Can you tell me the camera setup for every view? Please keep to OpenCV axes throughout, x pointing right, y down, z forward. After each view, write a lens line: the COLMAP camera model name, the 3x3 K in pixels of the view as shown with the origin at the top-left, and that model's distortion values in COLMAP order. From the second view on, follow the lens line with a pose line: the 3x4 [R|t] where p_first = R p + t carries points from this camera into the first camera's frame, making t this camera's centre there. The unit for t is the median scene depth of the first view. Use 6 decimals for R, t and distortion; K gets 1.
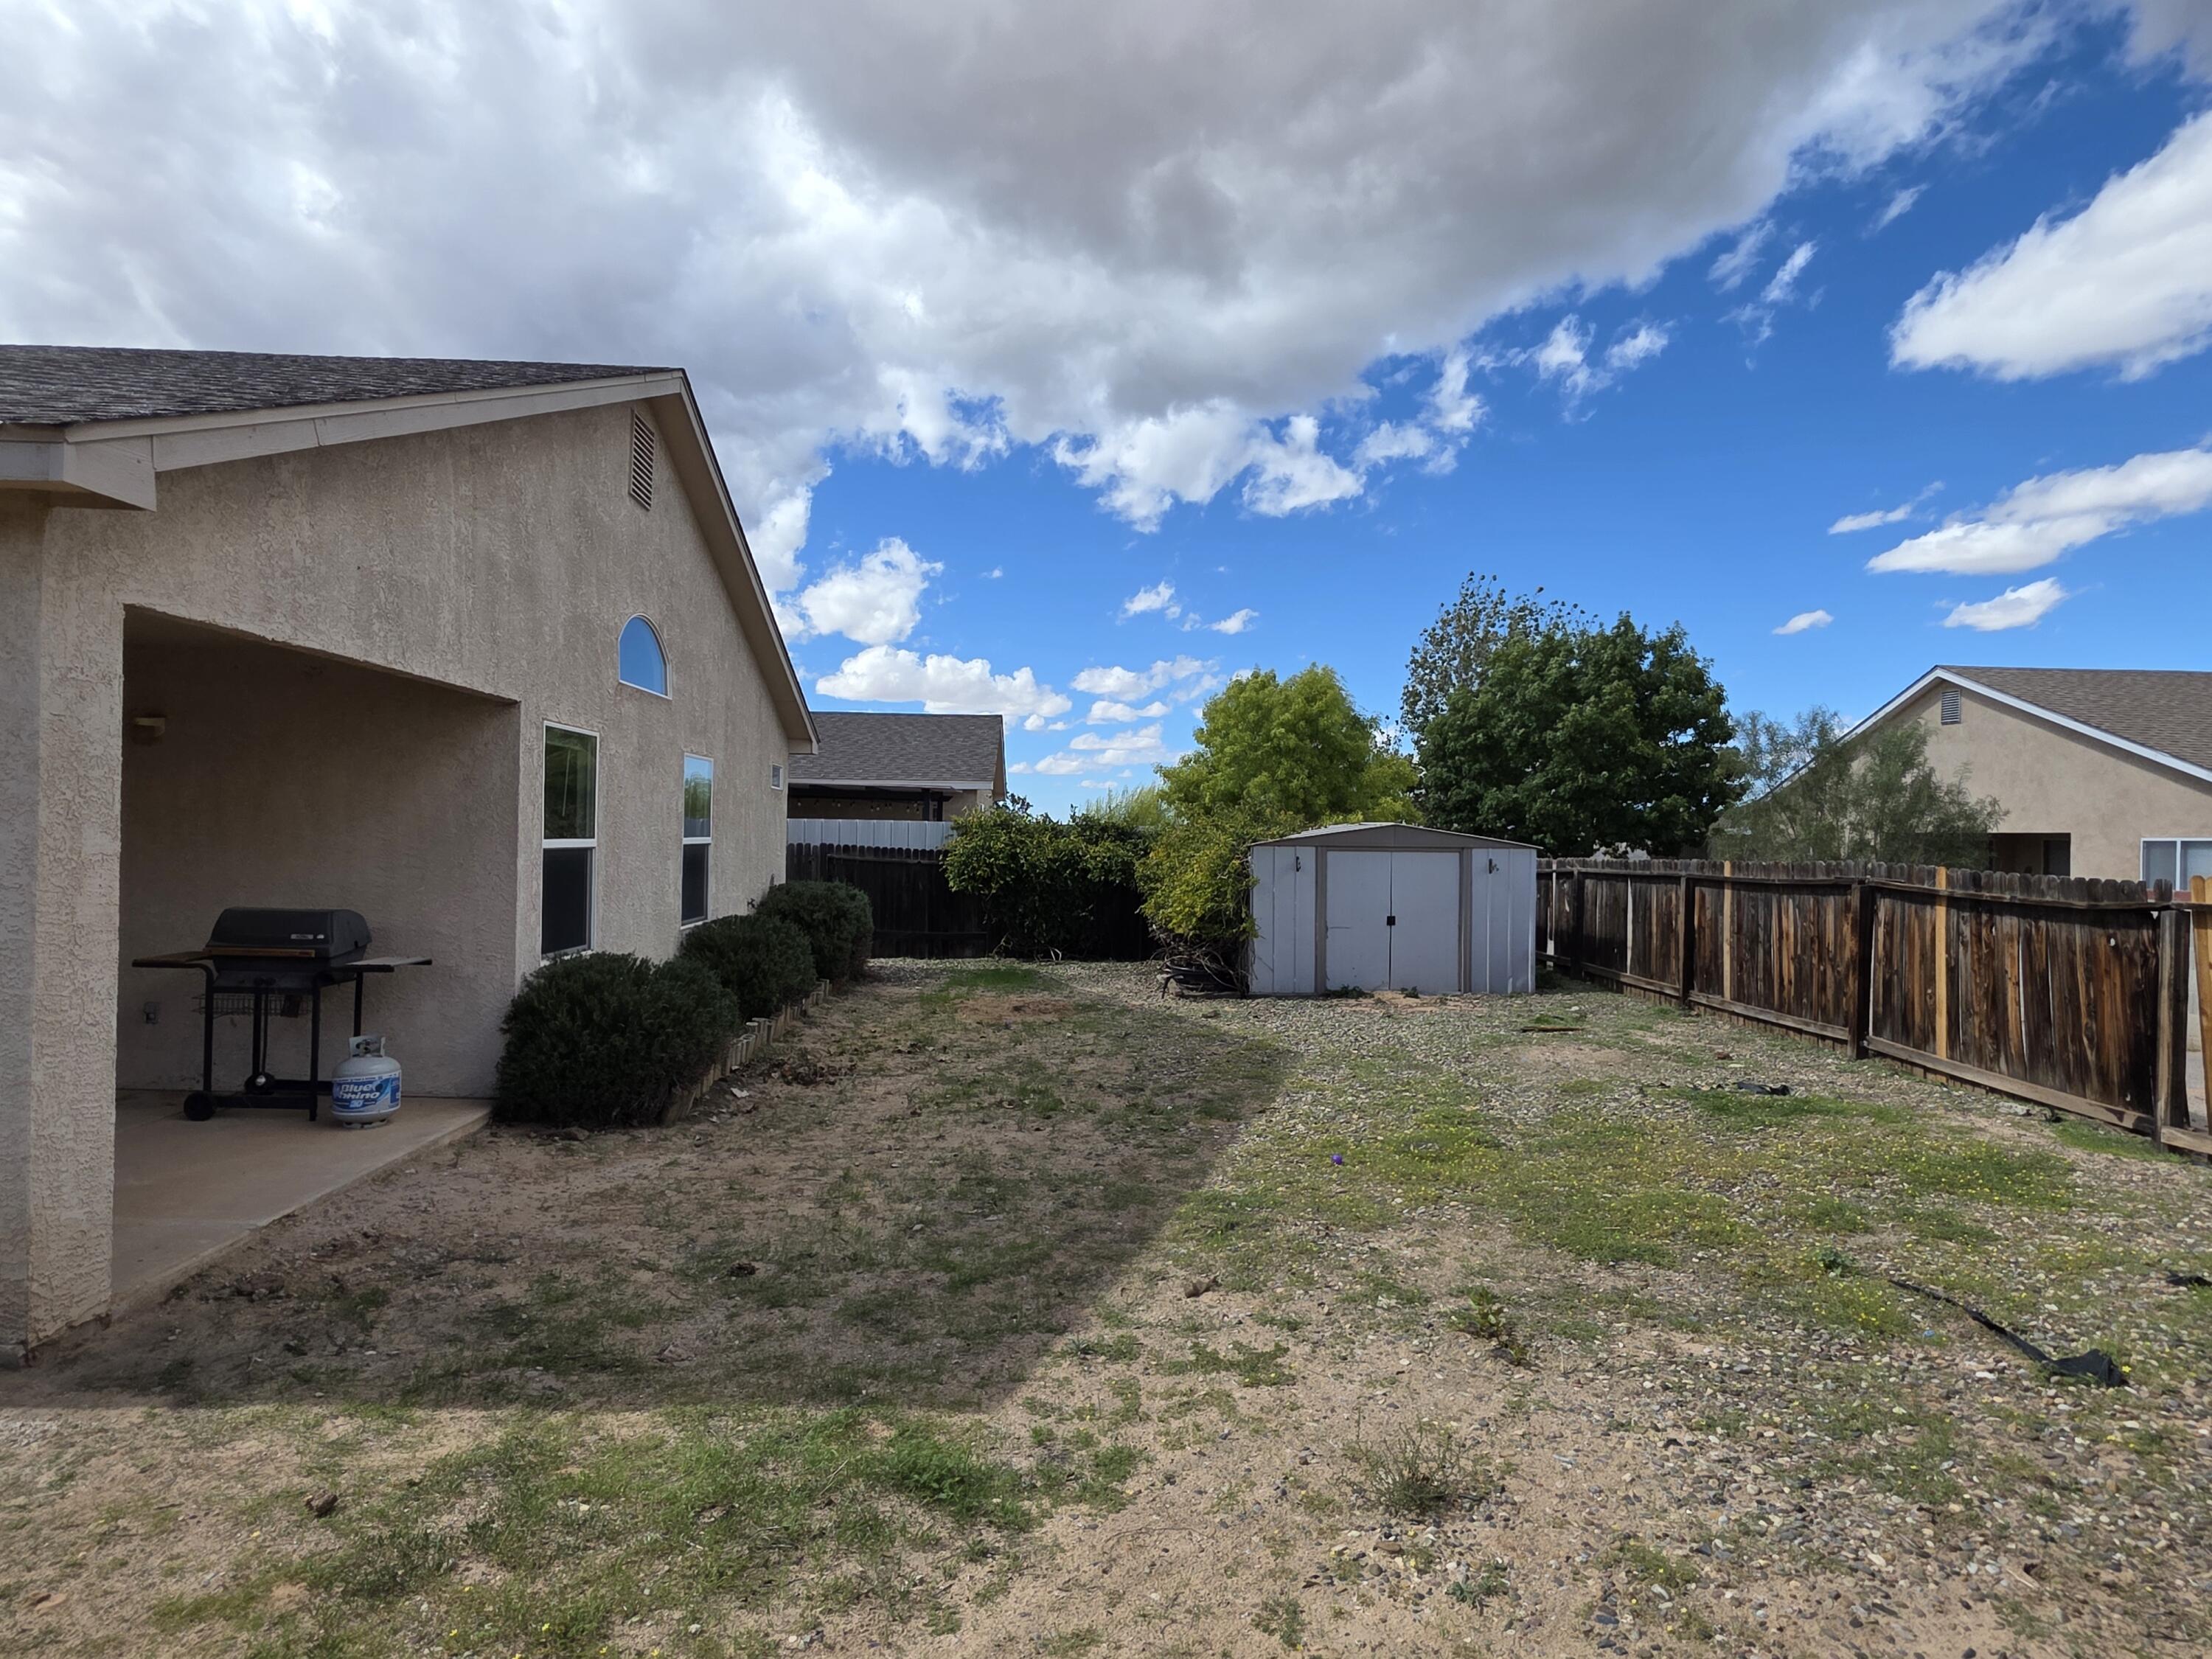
lens RADIAL K [[1184.5, 0, 1087.8], [0, 1184.5, 827.4], [0, 0, 1]] dist [0.003261, -0.000718]
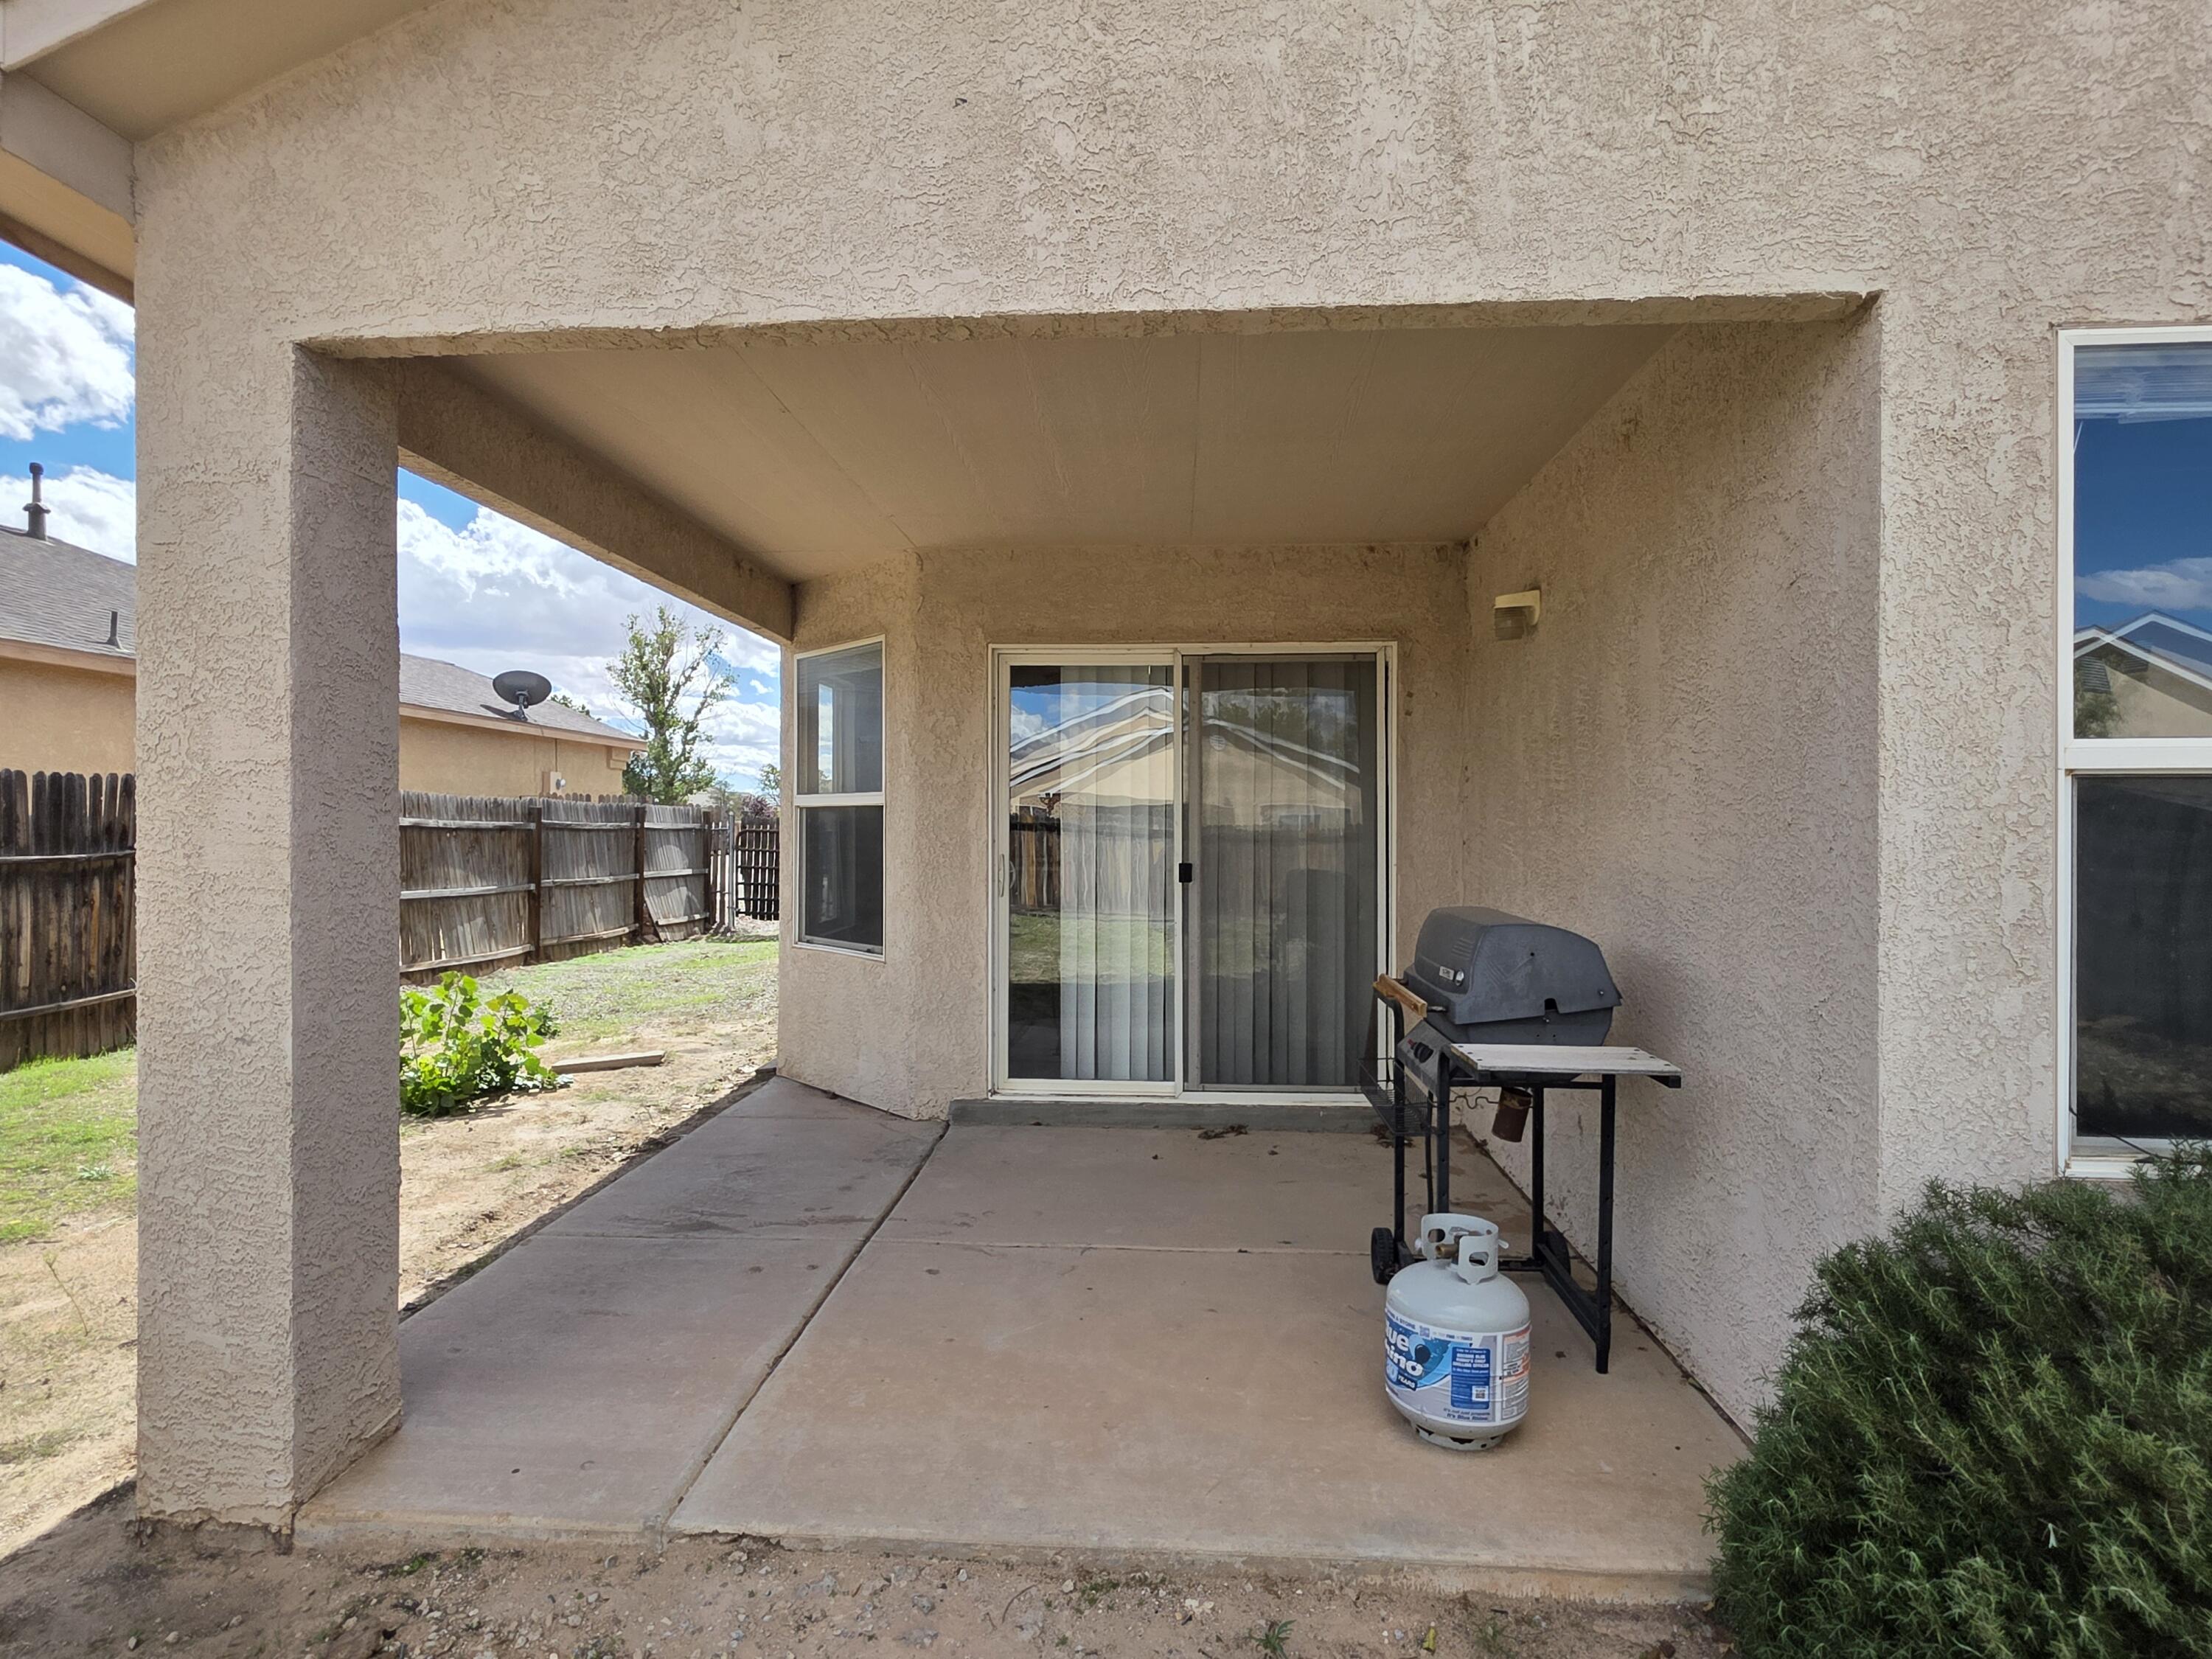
lens RADIAL K [[1184.5, 0, 1100.1], [0, 1184.5, 833.3], [0, 0, 1]] dist [0.003261, -0.000718]
pose [[-0.109427, -0.013442, -0.993904, -0.152557], [0.003120, 0.999899, -0.013867, 0.038139], [0.993990, -0.004619, -0.109374, 0.833197]]
